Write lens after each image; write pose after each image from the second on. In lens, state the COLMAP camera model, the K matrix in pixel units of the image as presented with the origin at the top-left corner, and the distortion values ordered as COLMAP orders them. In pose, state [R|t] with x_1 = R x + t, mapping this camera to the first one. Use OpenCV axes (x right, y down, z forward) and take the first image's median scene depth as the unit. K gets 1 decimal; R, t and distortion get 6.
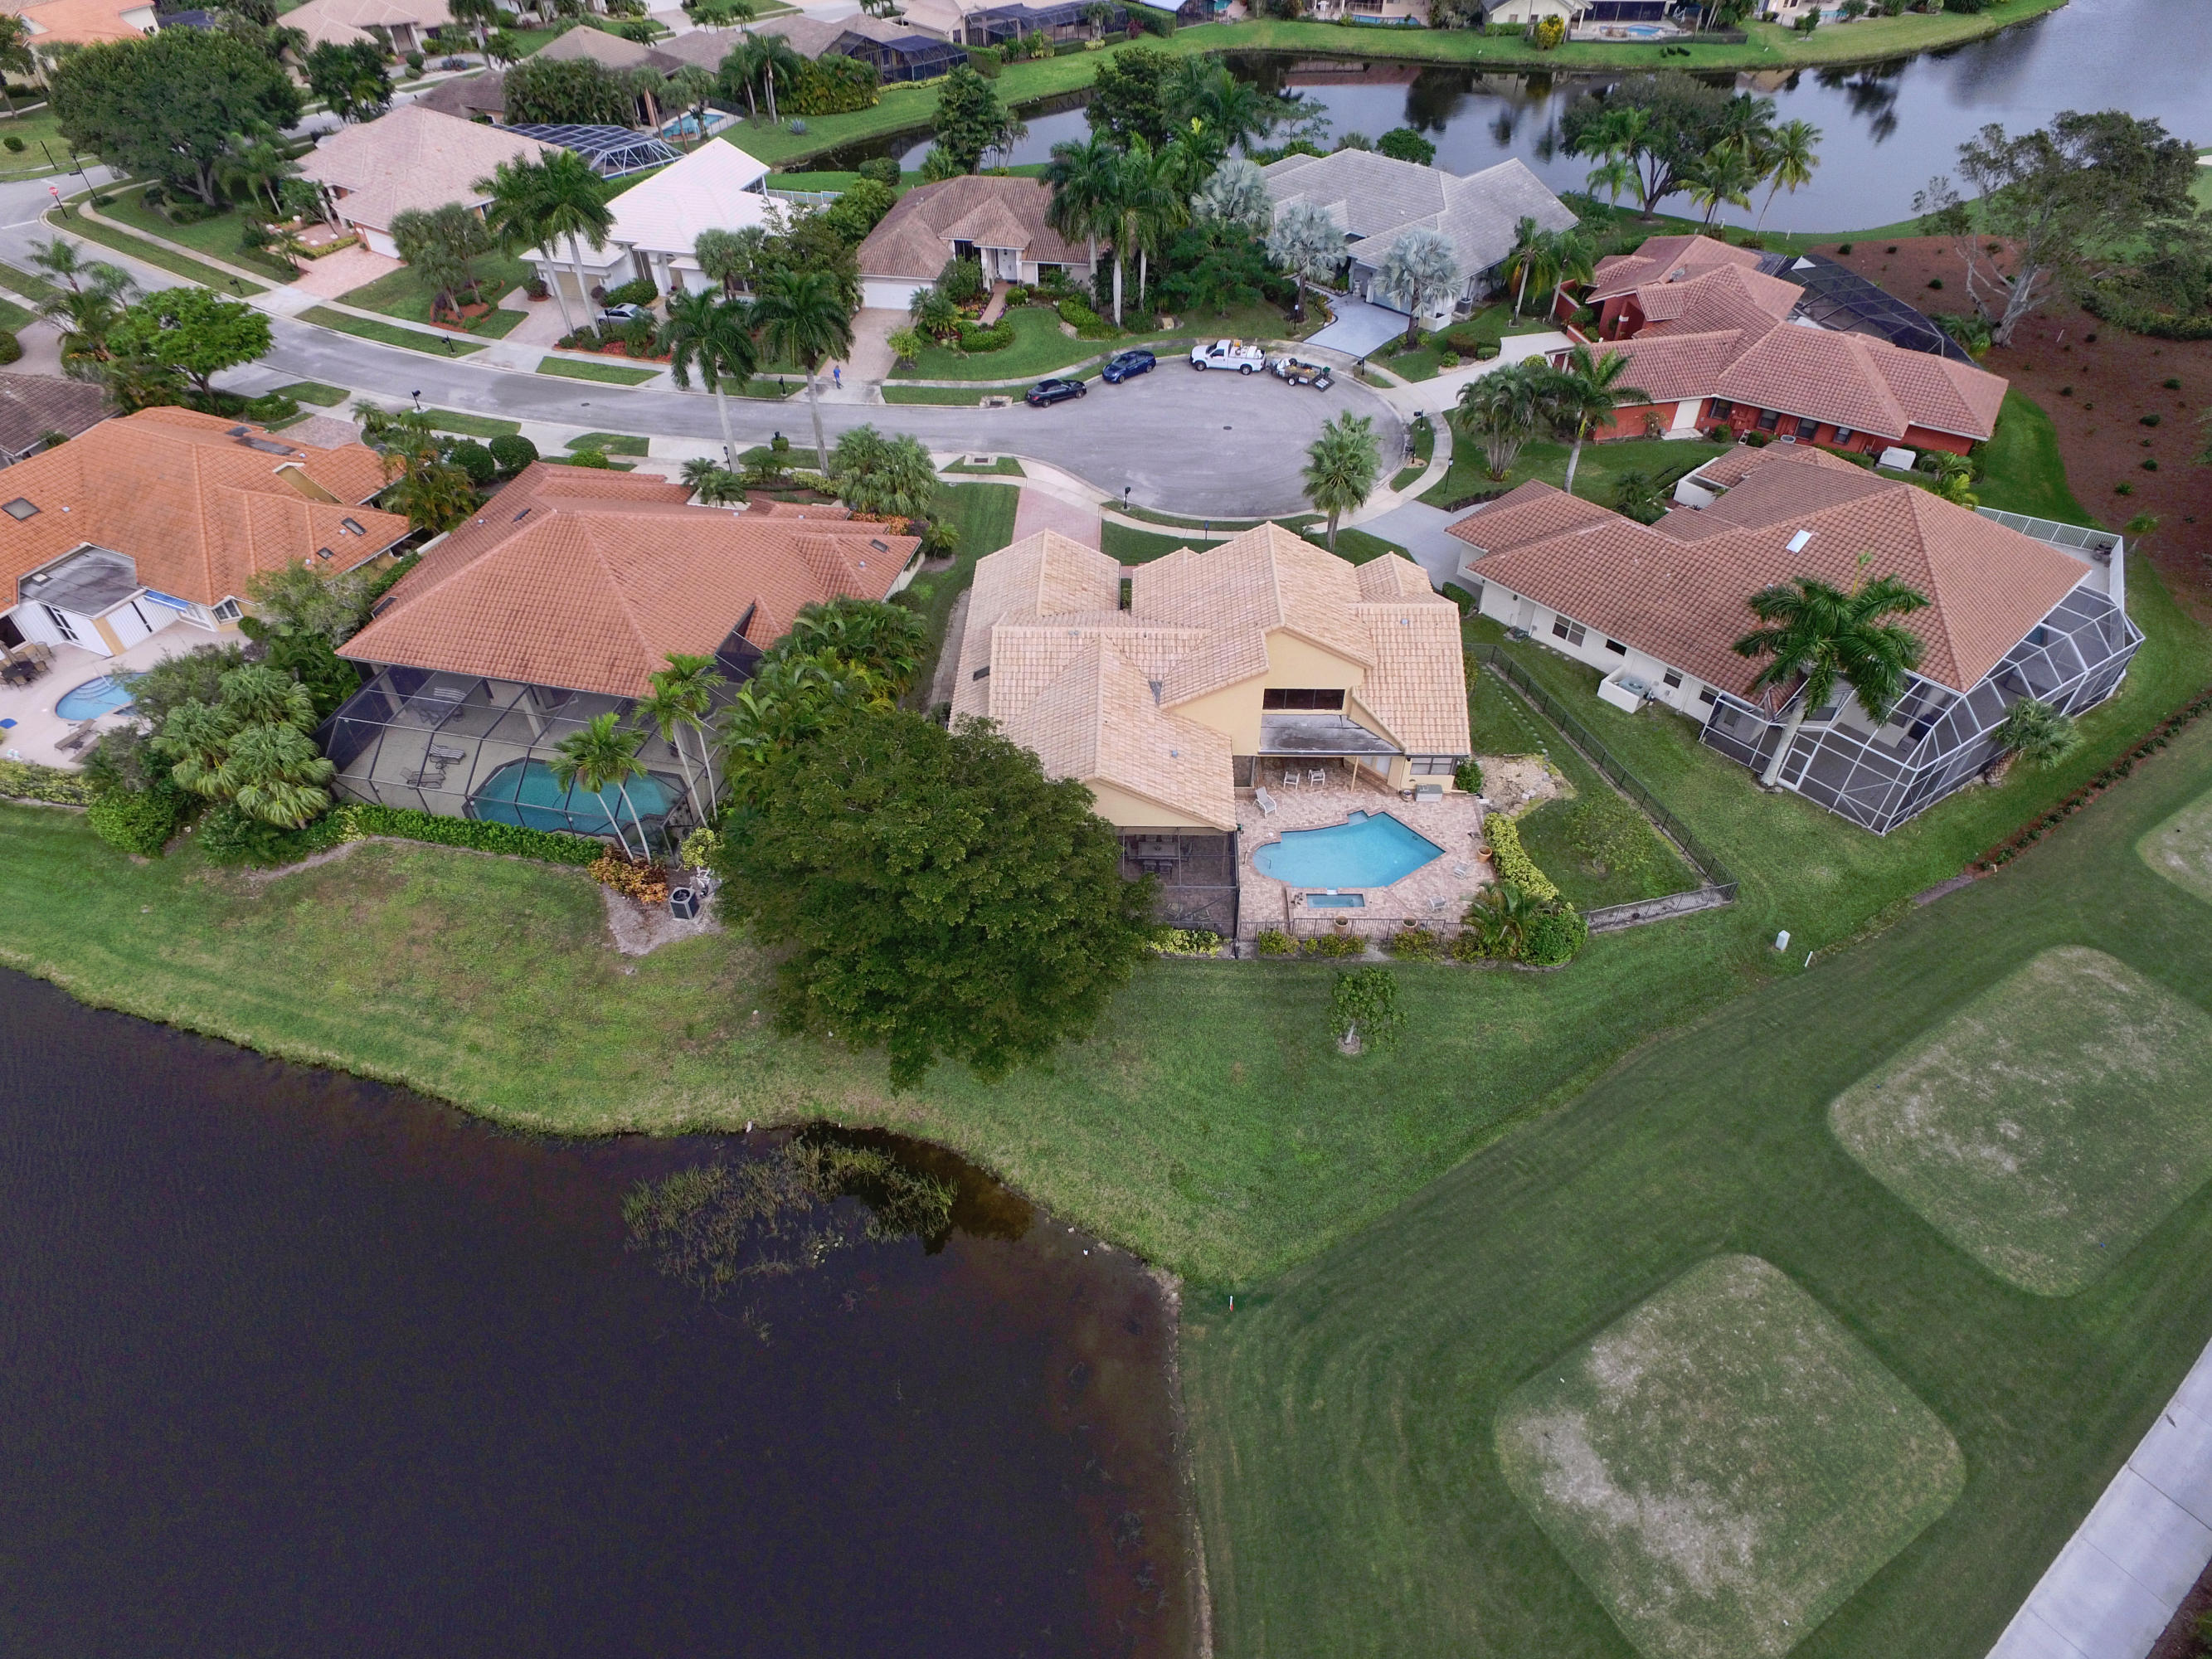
lens RADIAL K [[1289.0, 0, 1095.7], [0, 1289.0, 829.6], [0, 0, 1]] dist [-0.011122, 0.012833]
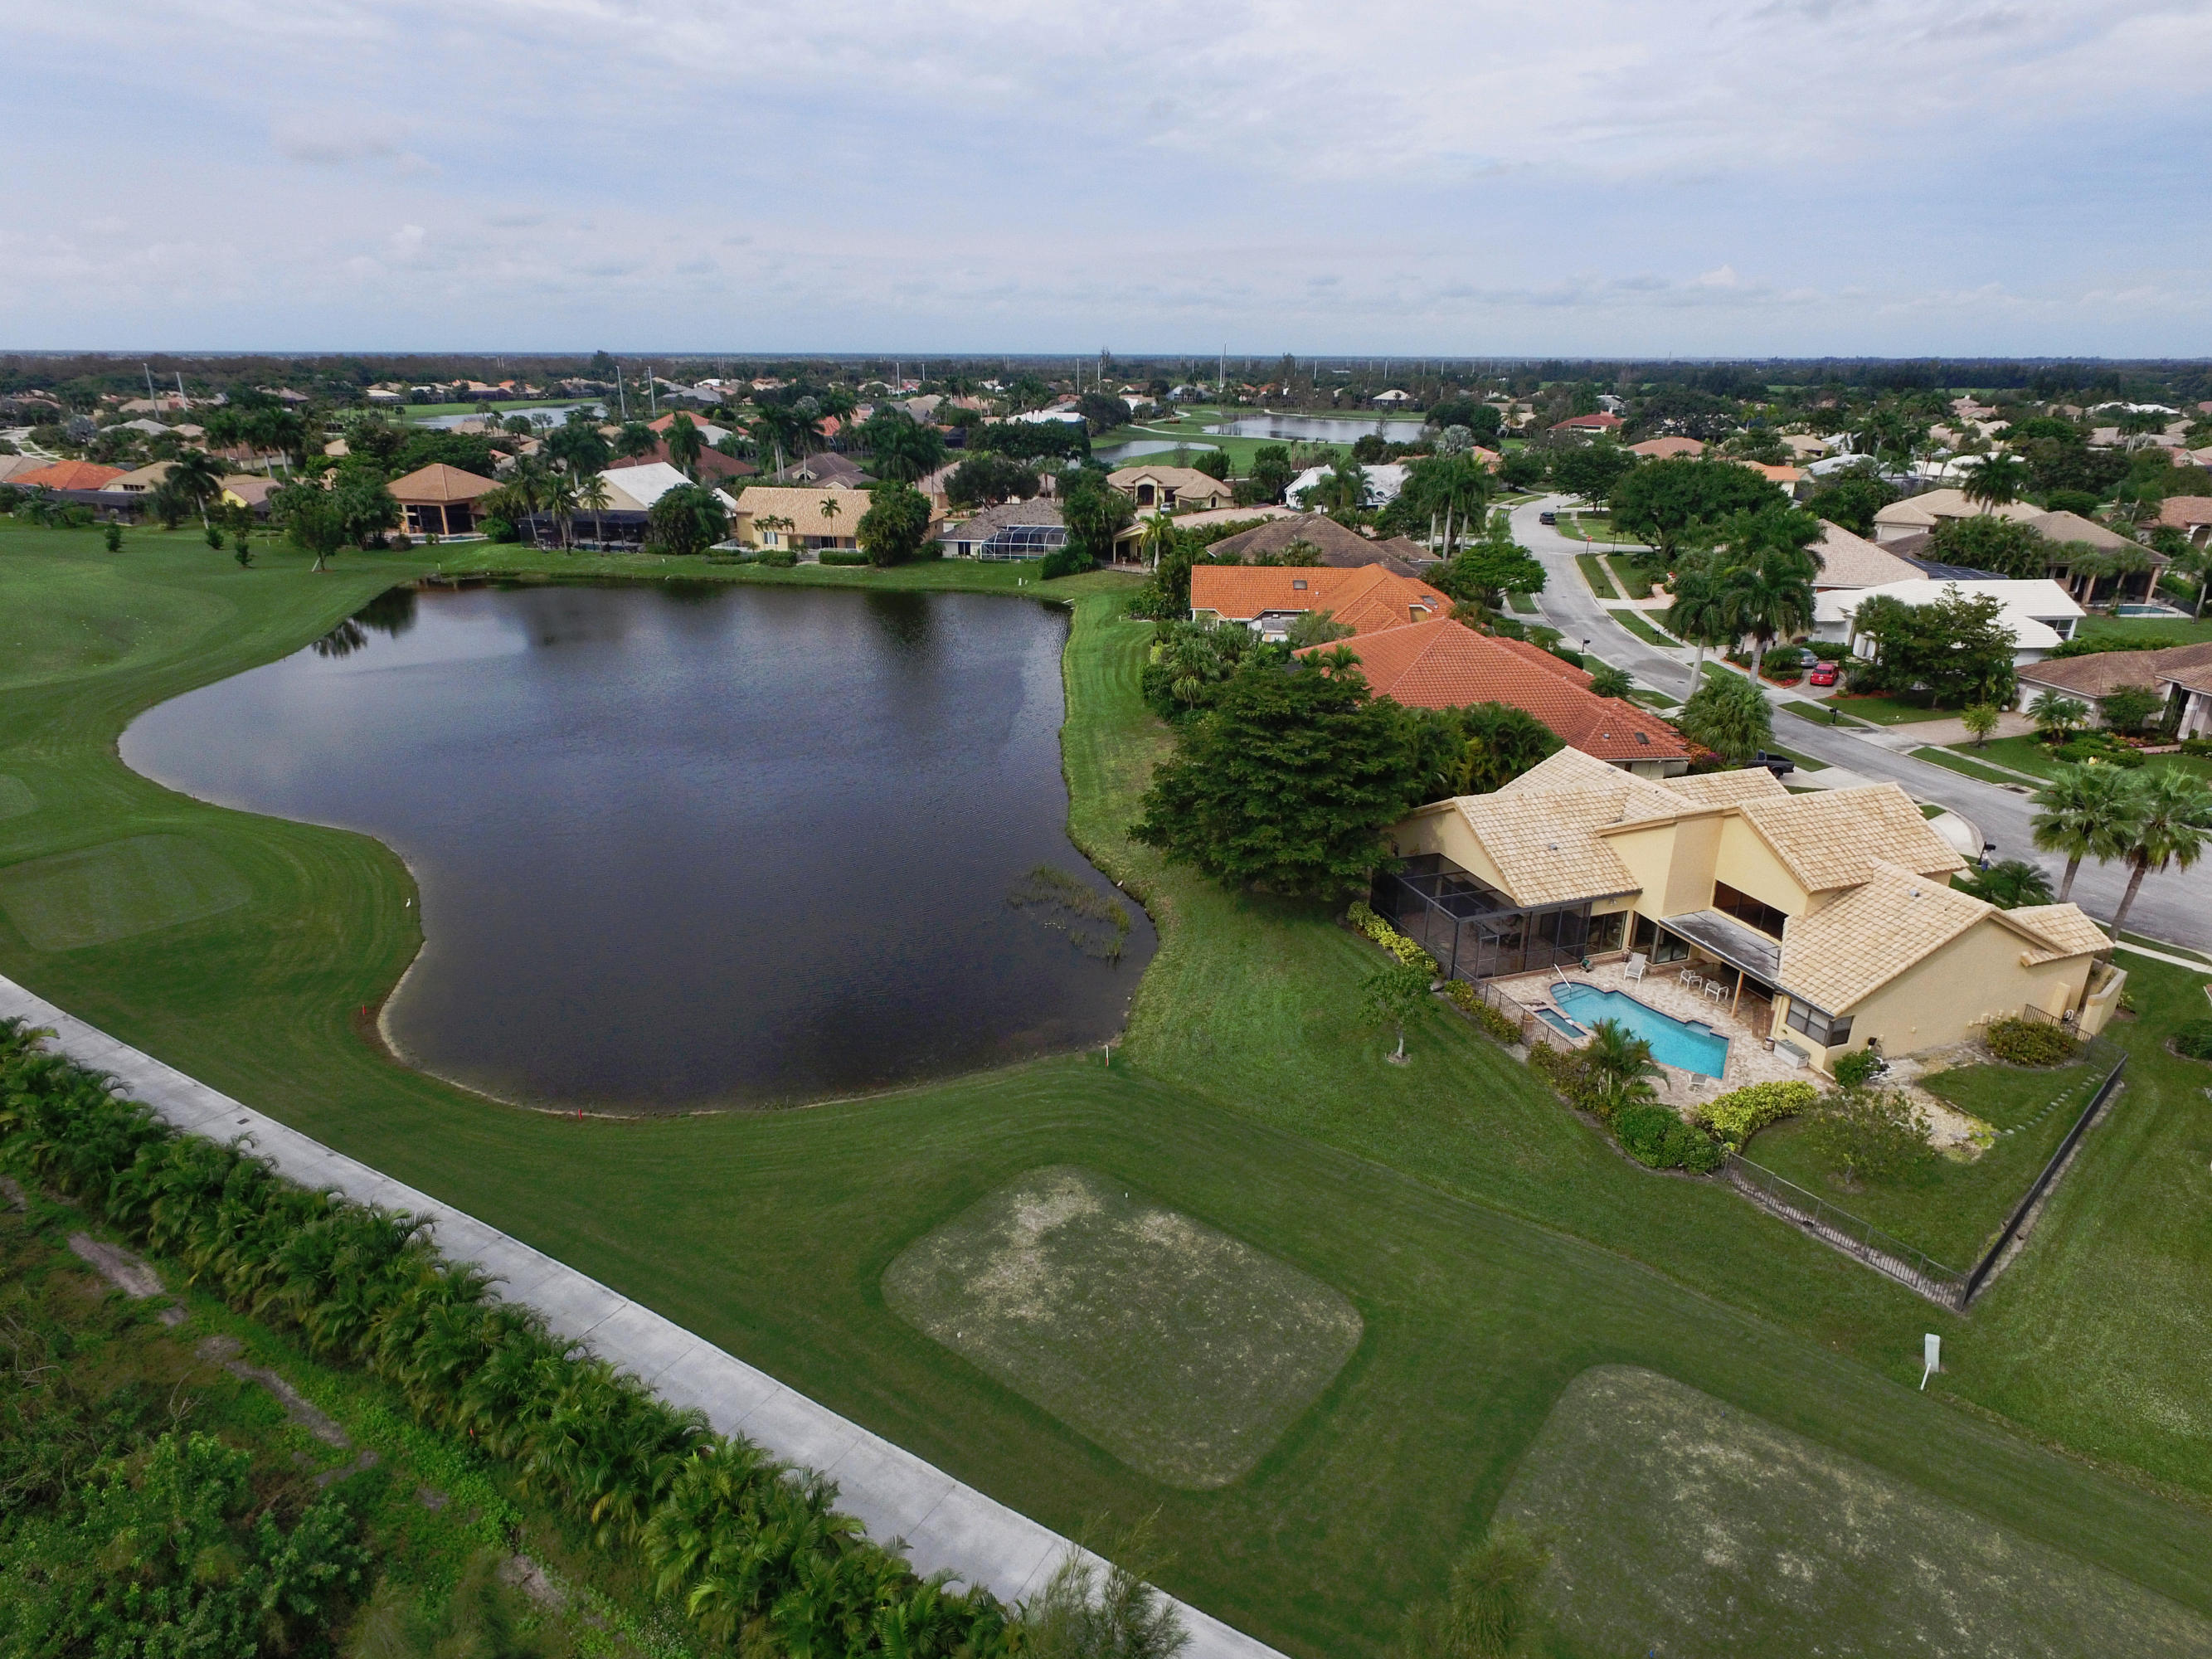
lens RADIAL K [[1289.0, 0, 1095.7], [0, 1289.0, 829.6], [0, 0, 1]] dist [-0.011122, 0.012833]
pose [[0.346788, 0.342181, -0.873299, 0.879468], [-0.651119, 0.758001, 0.038444, 0.138746], [0.675116, 0.555290, 0.485666, 0.241946]]
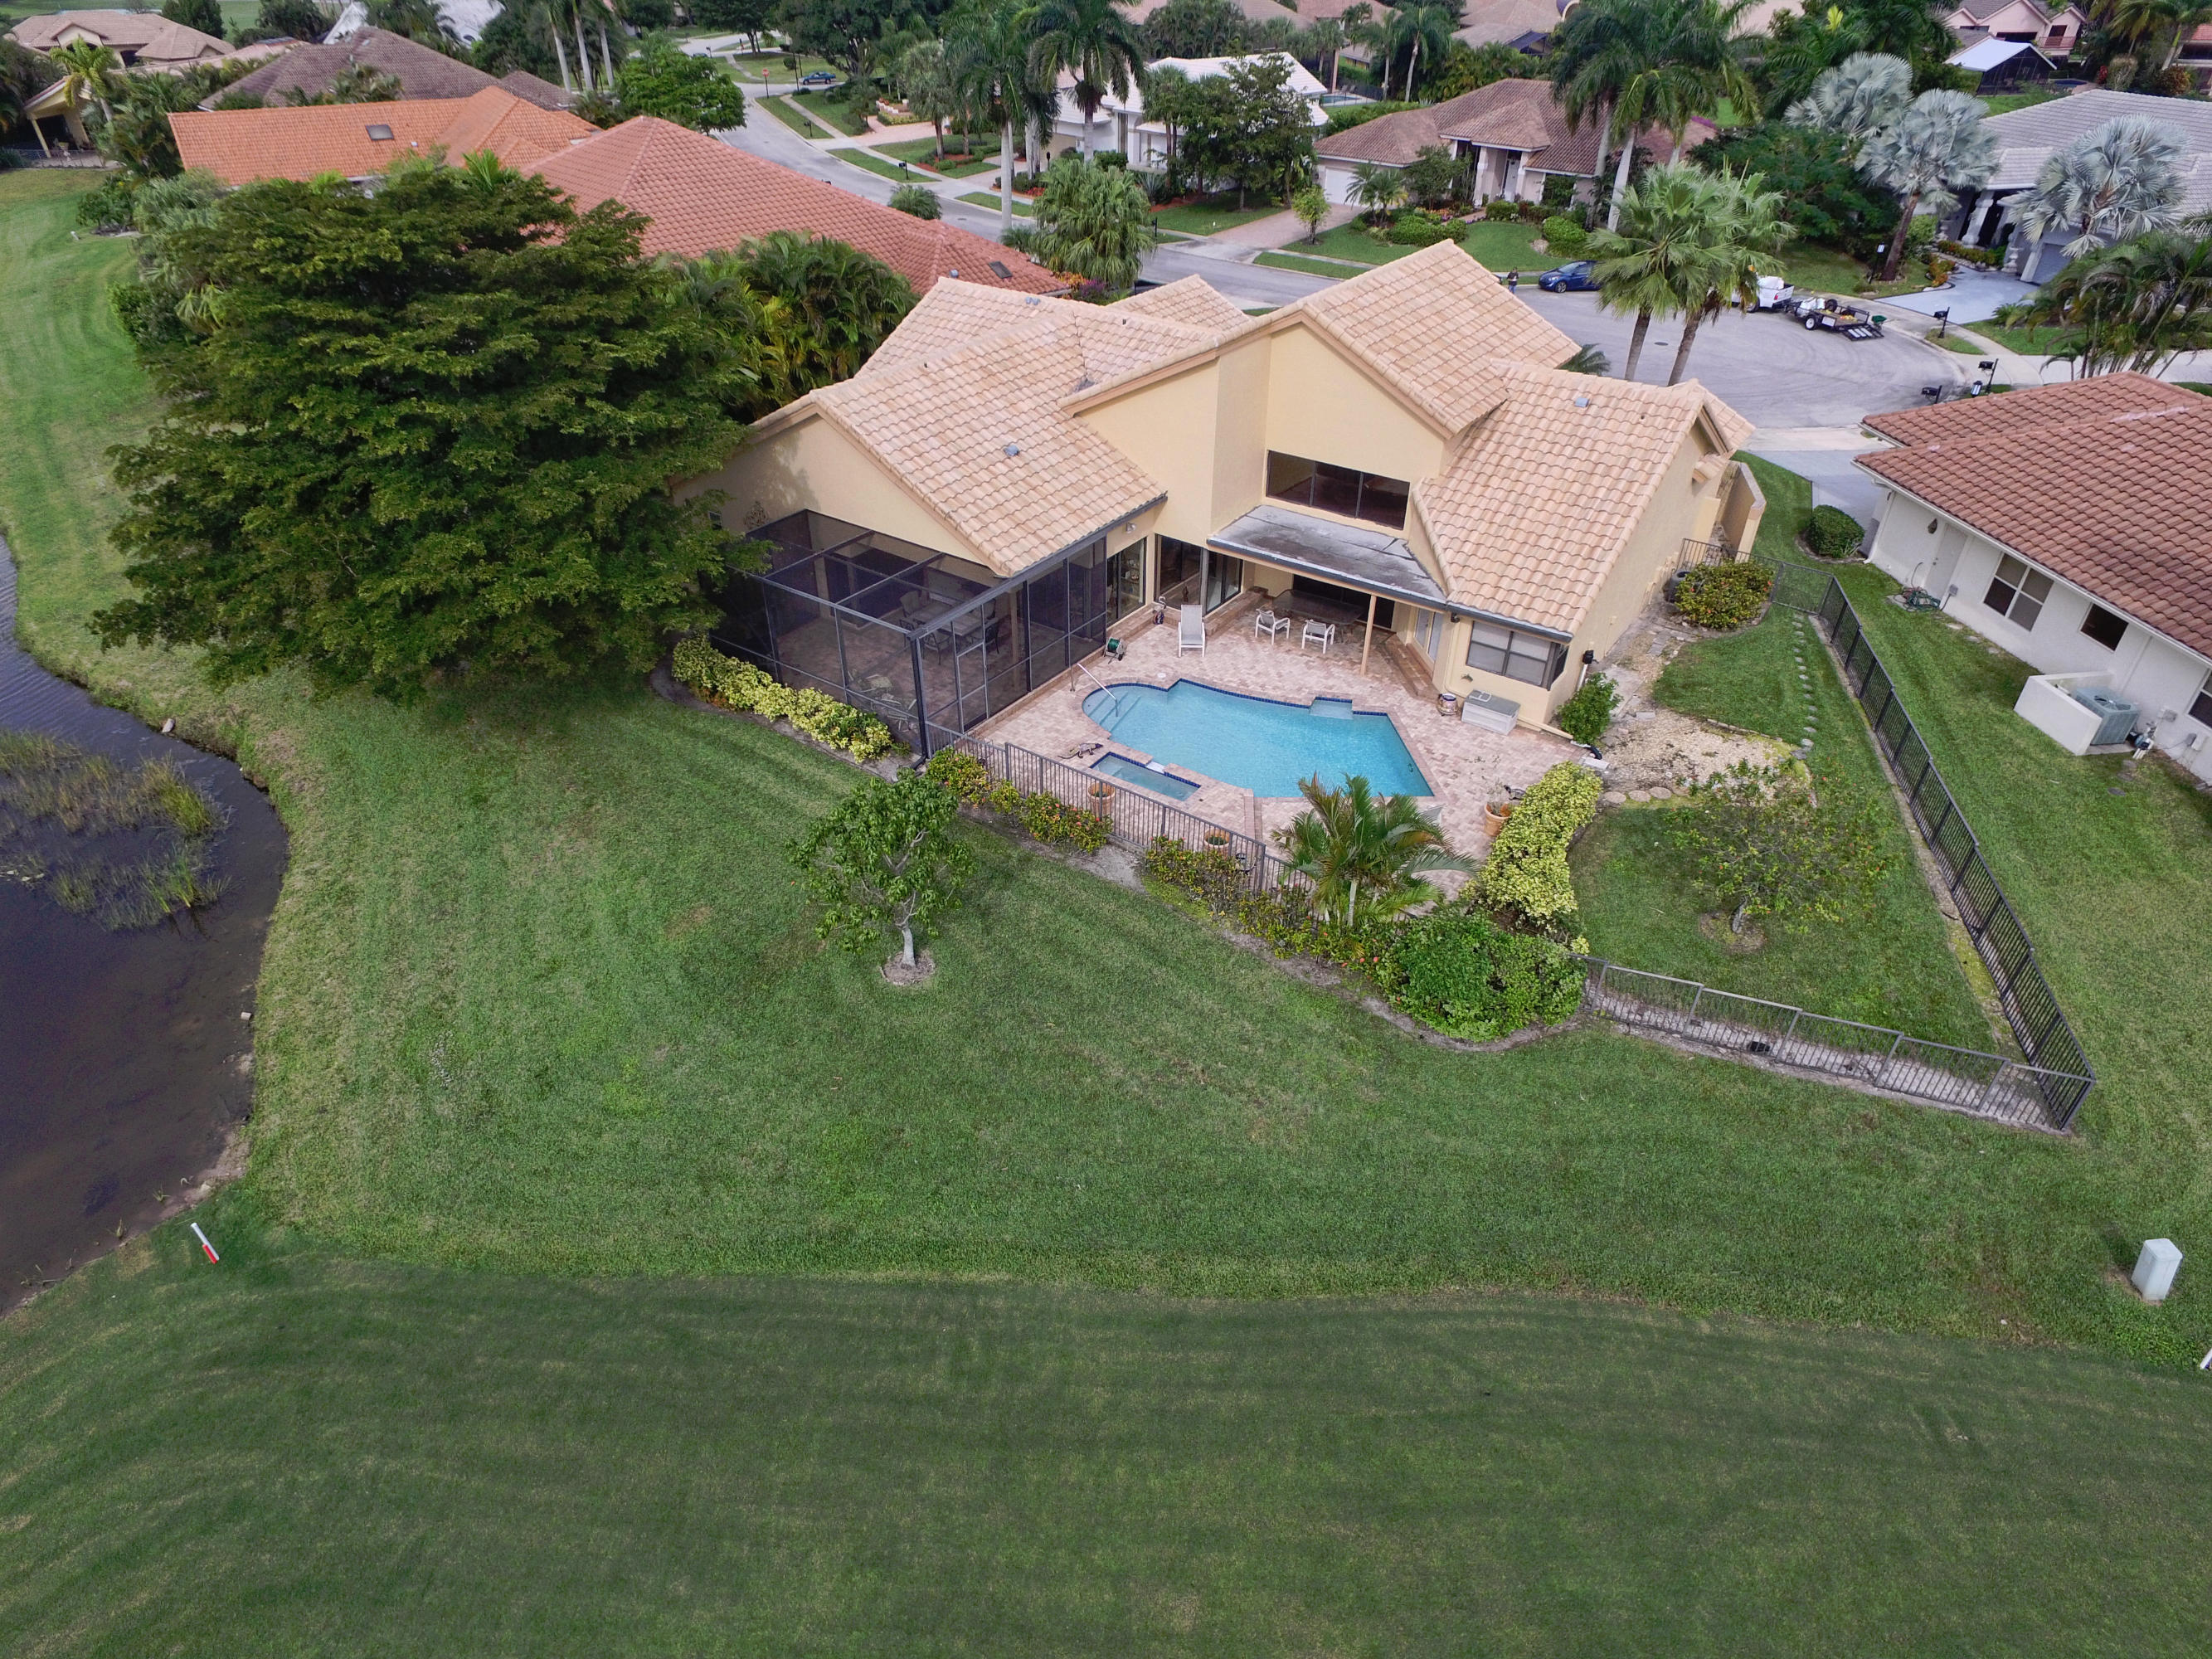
lens RADIAL K [[1289.0, 0, 1095.7], [0, 1289.0, 829.6], [0, 0, 1]] dist [-0.011122, 0.012833]
pose [[0.823643, 0.338947, -0.454673, 0.424234], [-0.397002, 0.917132, -0.035473, 0.104241], [0.404972, 0.209723, 0.889952, 0.569095]]
